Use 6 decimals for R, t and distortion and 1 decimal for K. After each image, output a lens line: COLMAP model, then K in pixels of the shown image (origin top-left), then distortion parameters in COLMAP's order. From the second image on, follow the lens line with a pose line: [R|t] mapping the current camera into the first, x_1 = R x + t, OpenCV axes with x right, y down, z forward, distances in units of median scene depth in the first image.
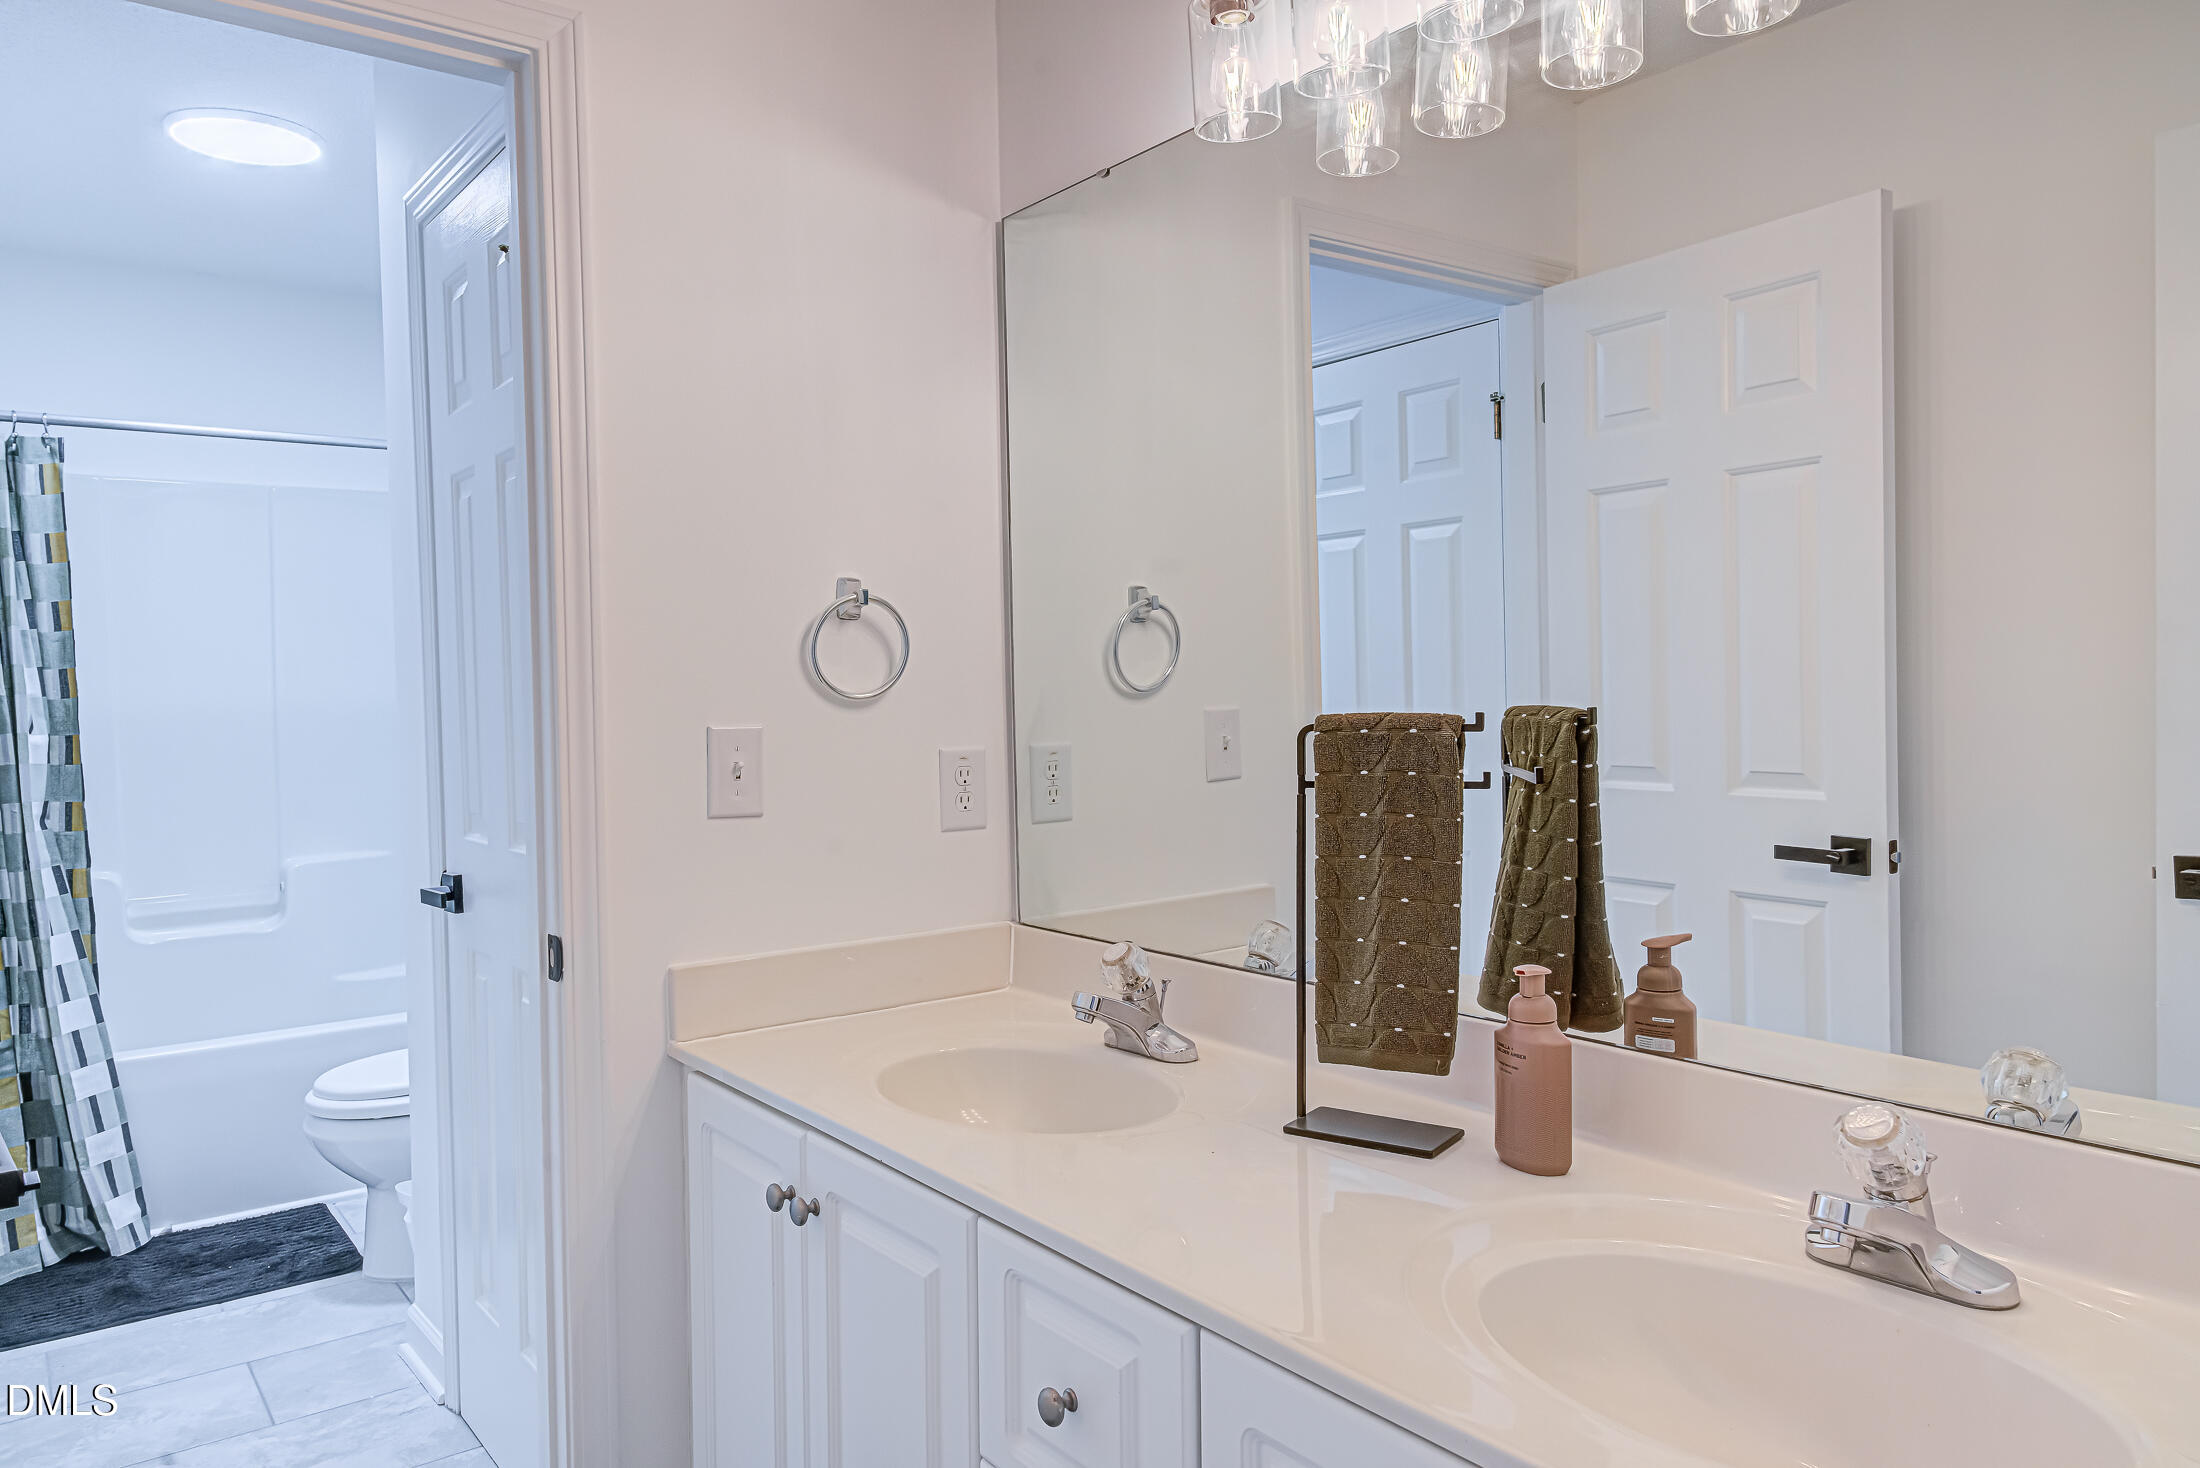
lens RADIAL K [[1499.4, 0, 1113.9], [0, 1499.4, 732.0], [0, 0, 1]] dist [0.020960, -0.000720]
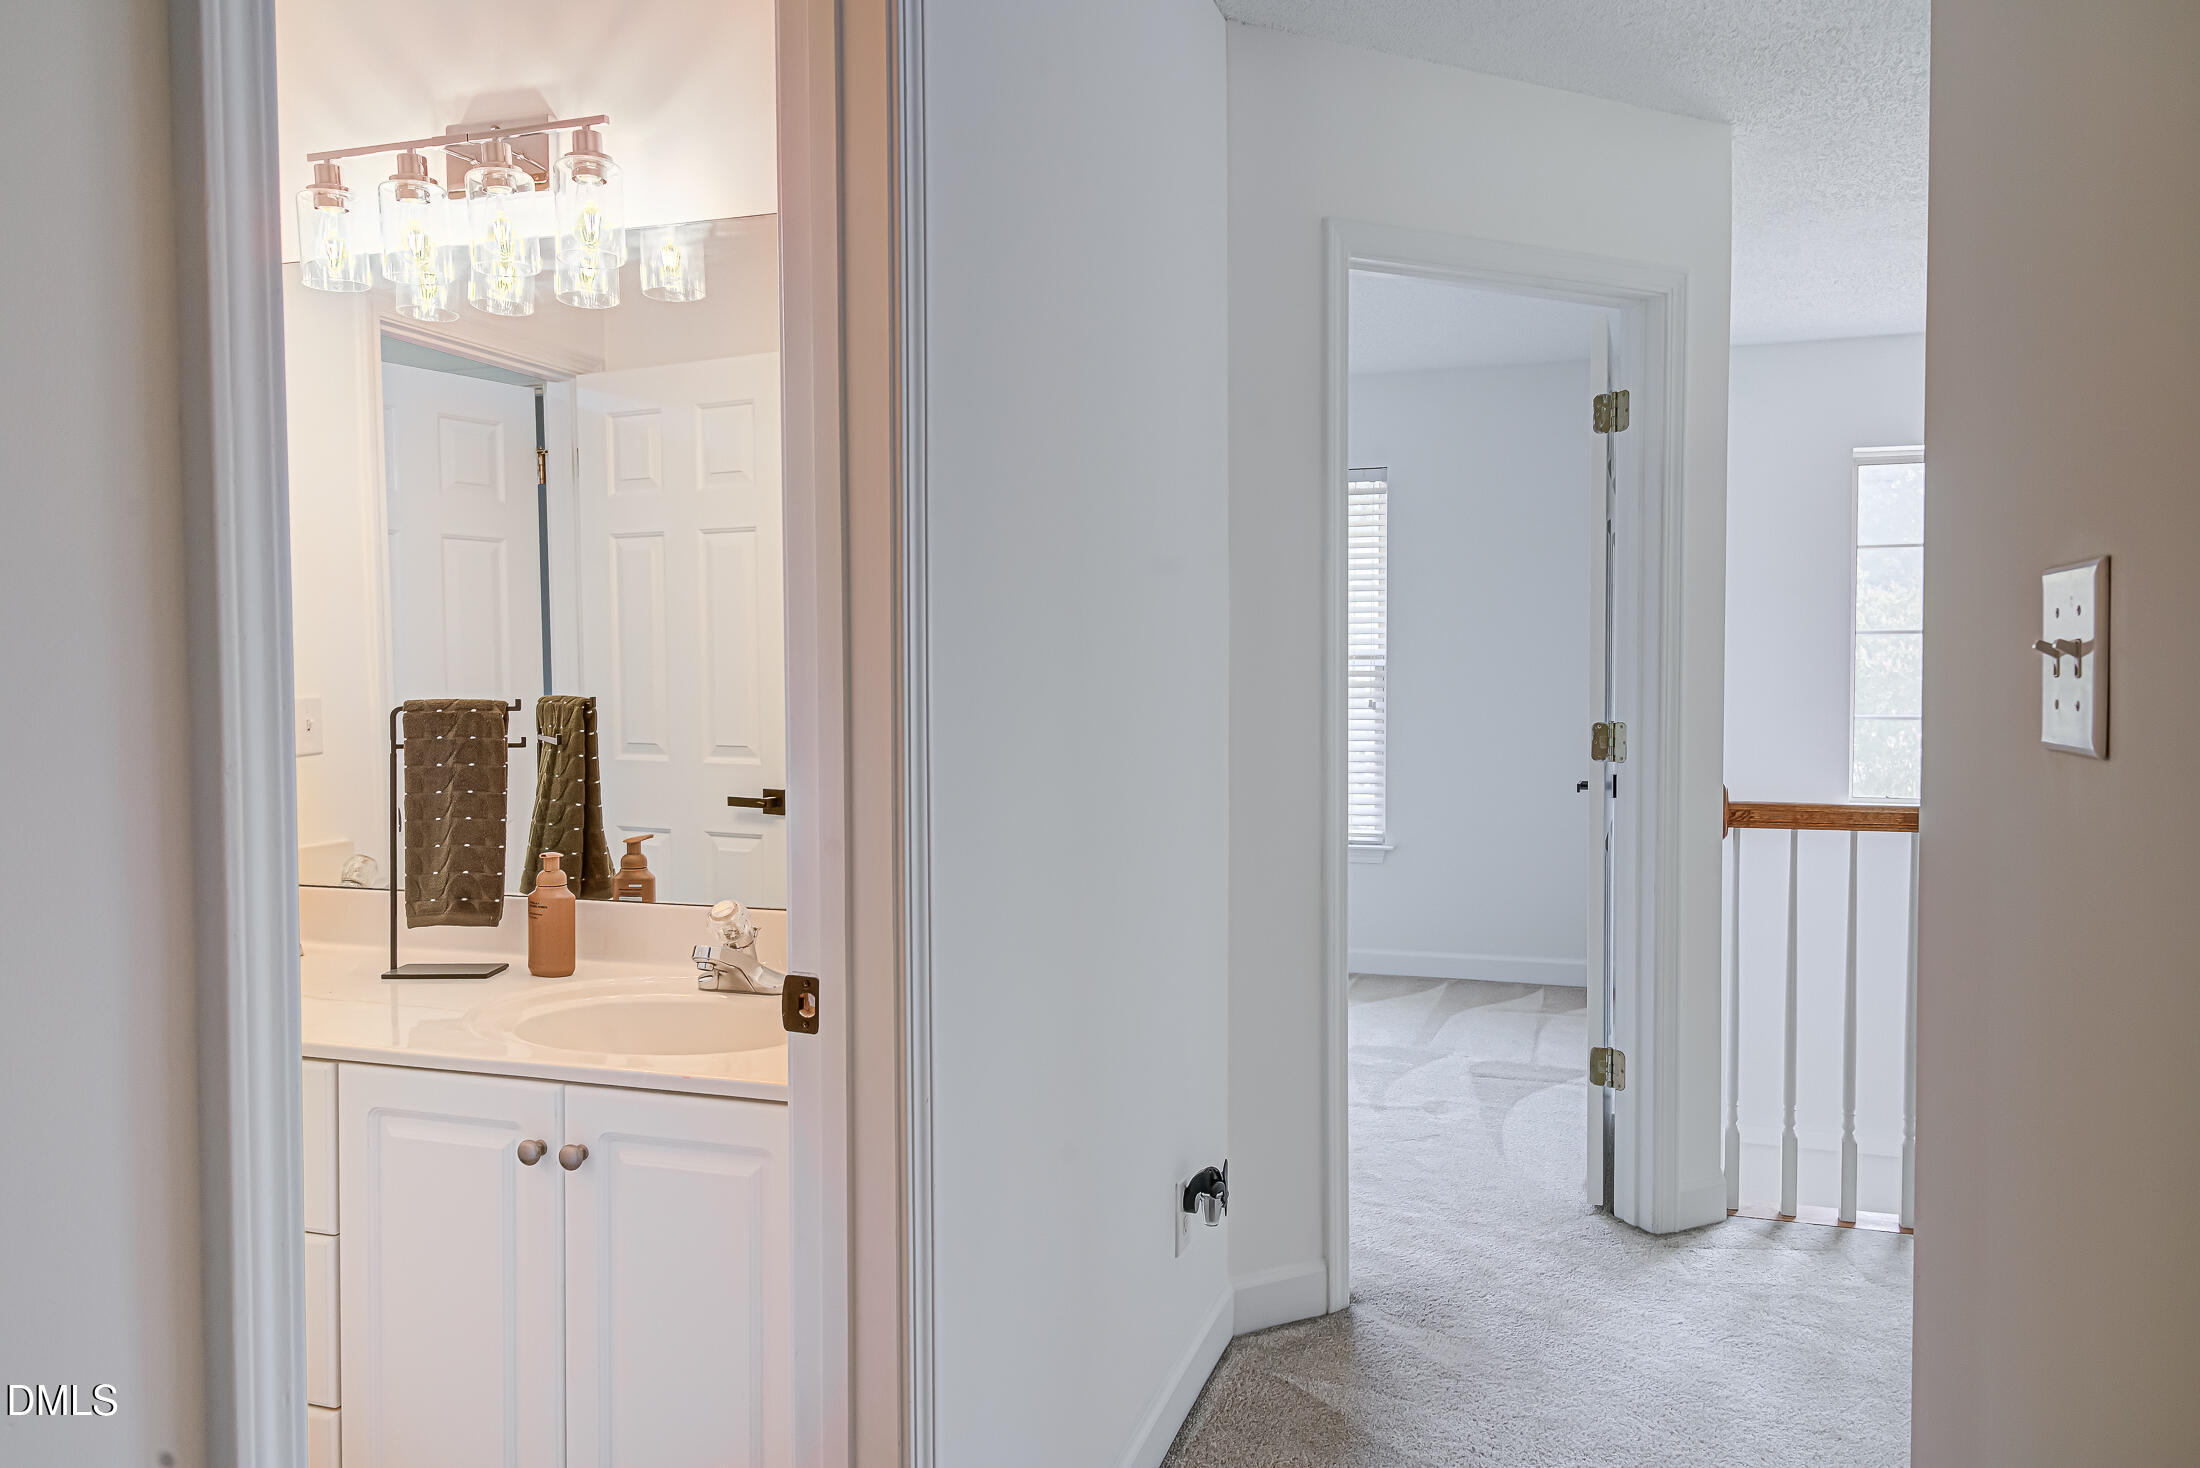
lens RADIAL K [[1499.4, 0, 1113.9], [0, 1499.4, 732.0], [0, 0, 1]] dist [0.020960, -0.000720]
pose [[0.825369, -0.004584, 0.564574, -0.132479], [0.002876, 0.999988, 0.003914, 0.017001], [-0.564586, -0.001607, 0.825373, -0.656878]]
